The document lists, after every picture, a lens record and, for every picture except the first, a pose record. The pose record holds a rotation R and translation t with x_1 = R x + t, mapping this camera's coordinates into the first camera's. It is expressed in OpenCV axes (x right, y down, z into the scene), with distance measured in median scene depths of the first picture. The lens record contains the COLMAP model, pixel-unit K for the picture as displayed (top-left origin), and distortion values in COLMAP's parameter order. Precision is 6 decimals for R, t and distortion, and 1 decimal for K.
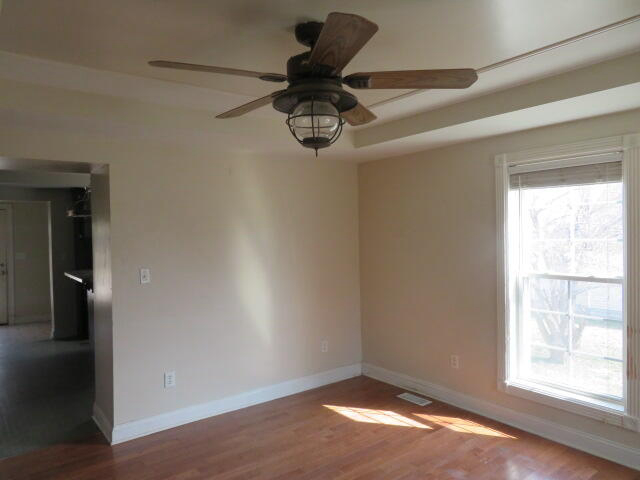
lens RADIAL K [[441.6, 0, 320.0], [0, 441.6, 240.0], [0, 0, 1]] dist [0.003095, -0.000997]
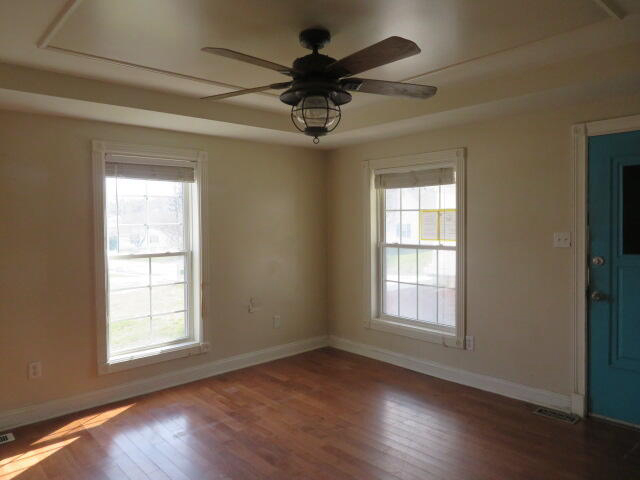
lens RADIAL K [[496.5, 0, 320.0], [0, 496.5, 240.0], [0, 0, 1]] dist [0.007515, 0.002208]
pose [[-0.062322, -0.022855, 0.997794, -0.796719], [0.031522, 0.999194, 0.024856, 0.022498], [-0.997558, 0.033001, -0.061551, 0.591404]]
